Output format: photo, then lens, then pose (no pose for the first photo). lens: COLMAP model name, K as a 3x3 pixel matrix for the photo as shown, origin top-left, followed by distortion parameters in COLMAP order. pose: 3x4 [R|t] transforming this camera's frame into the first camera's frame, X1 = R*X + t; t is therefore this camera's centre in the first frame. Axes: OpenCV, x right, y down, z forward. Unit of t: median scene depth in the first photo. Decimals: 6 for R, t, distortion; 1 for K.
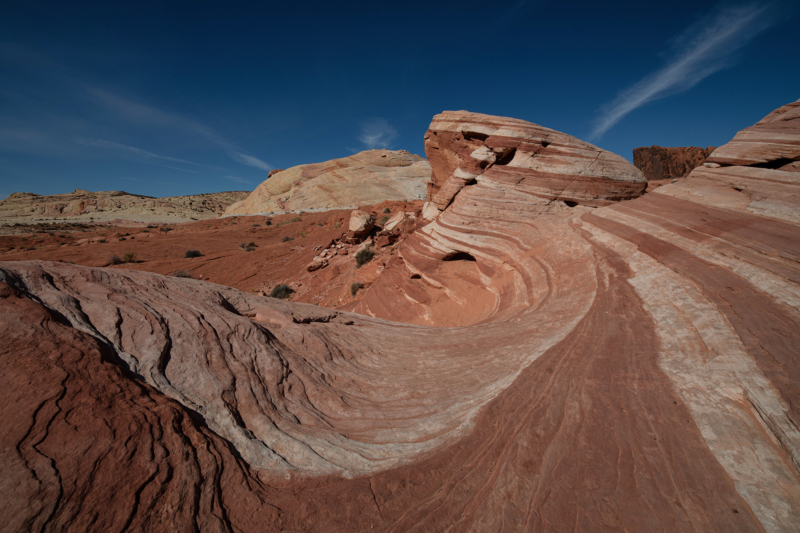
lens RADIAL K [[342.1, 0, 400.8], [0, 342.1, 266.0], [0, 0, 1]] dist [-0.008359, 0.000183]
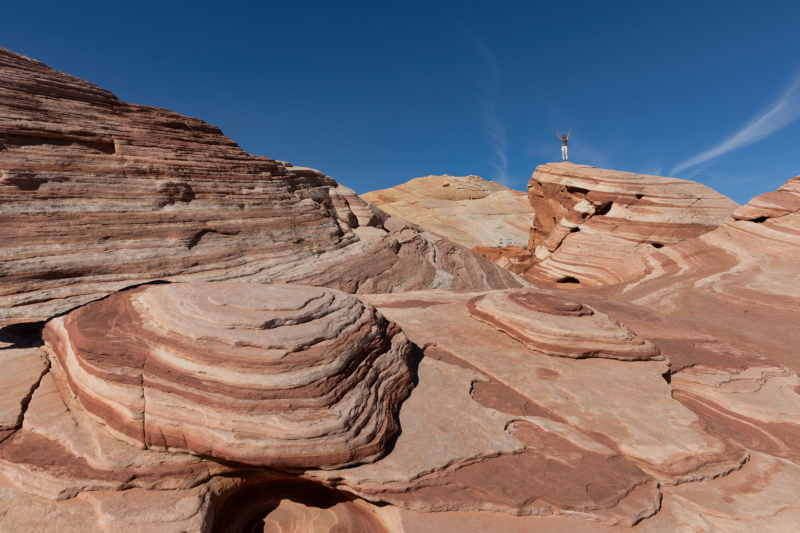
lens RADIAL K [[546.2, 0, 401.8], [0, 546.2, 269.9], [0, 0, 1]] dist [0.020305, -0.012105]
pose [[0.993500, -0.003532, -0.113777, -0.185829], [-0.013601, 0.988674, -0.149461, 0.196757], [0.113016, 0.150037, 0.982200, -0.959357]]
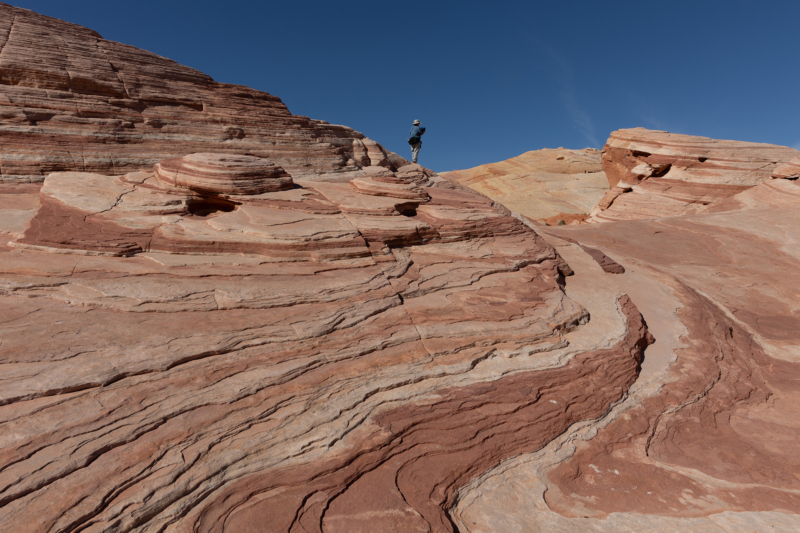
lens RADIAL K [[546.2, 0, 397.9], [0, 546.2, 264.4], [0, 0, 1]] dist [0.020305, -0.012105]
pose [[0.945713, 0.040040, -0.322527, 0.049760], [-0.077852, 0.991399, -0.105201, 0.314120], [0.315540, 0.124600, 0.940696, -1.178784]]
